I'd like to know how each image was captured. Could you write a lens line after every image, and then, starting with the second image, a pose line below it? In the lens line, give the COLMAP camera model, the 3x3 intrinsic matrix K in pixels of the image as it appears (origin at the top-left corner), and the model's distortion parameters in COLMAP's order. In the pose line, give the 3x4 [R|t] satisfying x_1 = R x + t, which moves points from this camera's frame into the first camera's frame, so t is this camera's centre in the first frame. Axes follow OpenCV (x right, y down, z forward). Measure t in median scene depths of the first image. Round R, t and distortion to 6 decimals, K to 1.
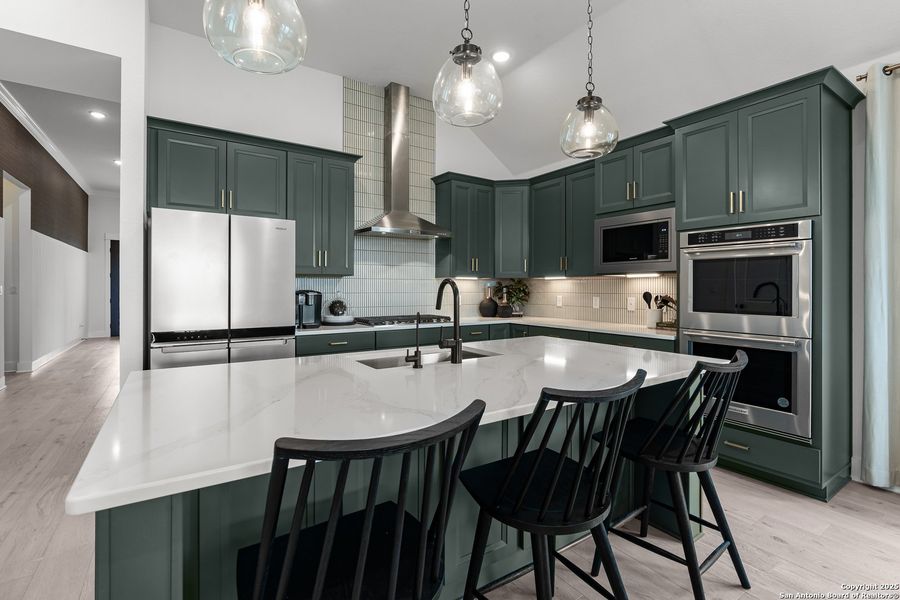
lens RADIAL K [[410.5, 0, 453.8], [0, 410.5, 287.0], [0, 0, 1]] dist [-0.014960, 0.001715]
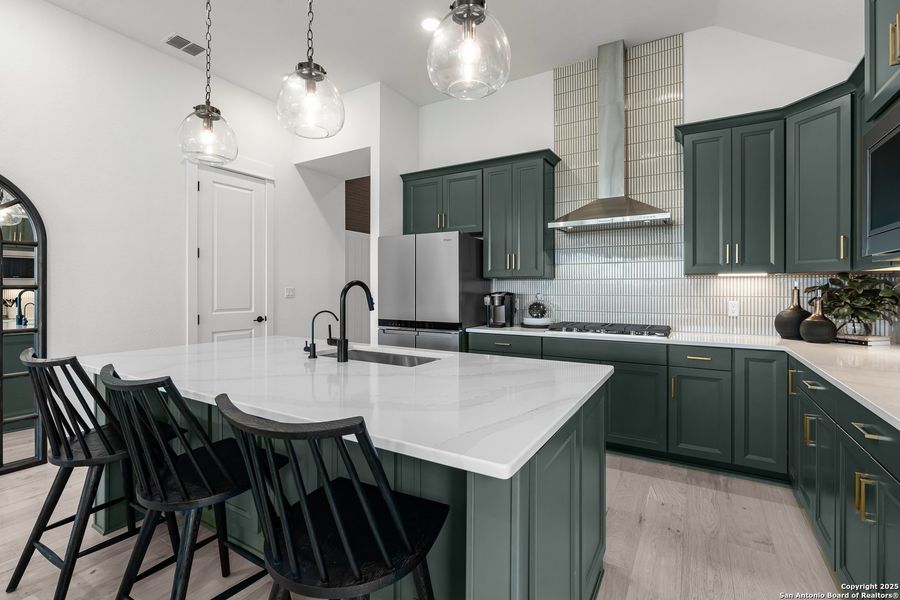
lens RADIAL K [[410.5, 0, 454.6], [0, 410.5, 291.9], [0, 0, 1]] dist [-0.014960, 0.001715]
pose [[0.440629, 0.000988, -0.897689, 0.444970], [0.000539, 0.999999, 0.001365, 0.004863], [0.897689, -0.001086, 0.440628, 0.338508]]
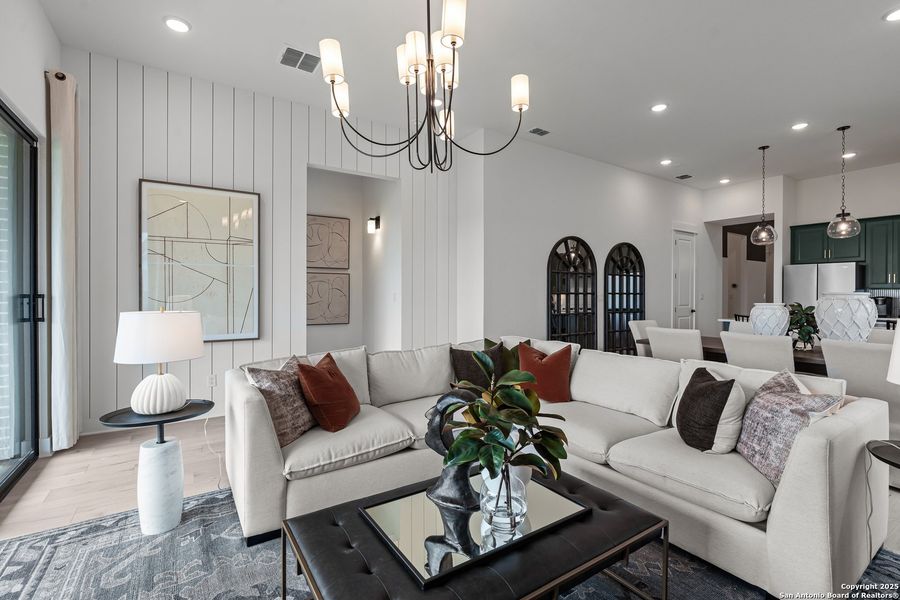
lens RADIAL K [[410.5, 0, 444.5], [0, 410.5, 294.9], [0, 0, 1]] dist [-0.014960, 0.001715]
pose [[-0.008263, -0.000220, -0.999966, 1.135402], [-0.000921, 1.000000, -0.000213, 0.002522], [0.999965, 0.000919, -0.008263, -0.700477]]
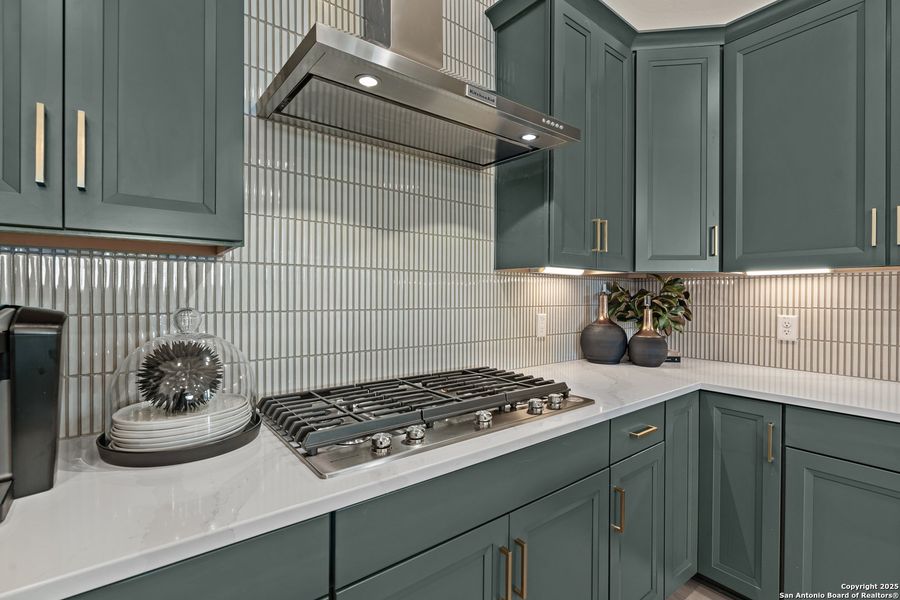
lens RADIAL K [[410.5, 0, 448.3], [0, 410.5, 296.6], [0, 0, 1]] dist [-0.014960, 0.001715]
pose [[0.997418, 0.002092, 0.071789, -0.122898], [-0.002543, 0.999978, 0.006185, 0.001138], [-0.071774, -0.006351, 0.997401, 0.649502]]
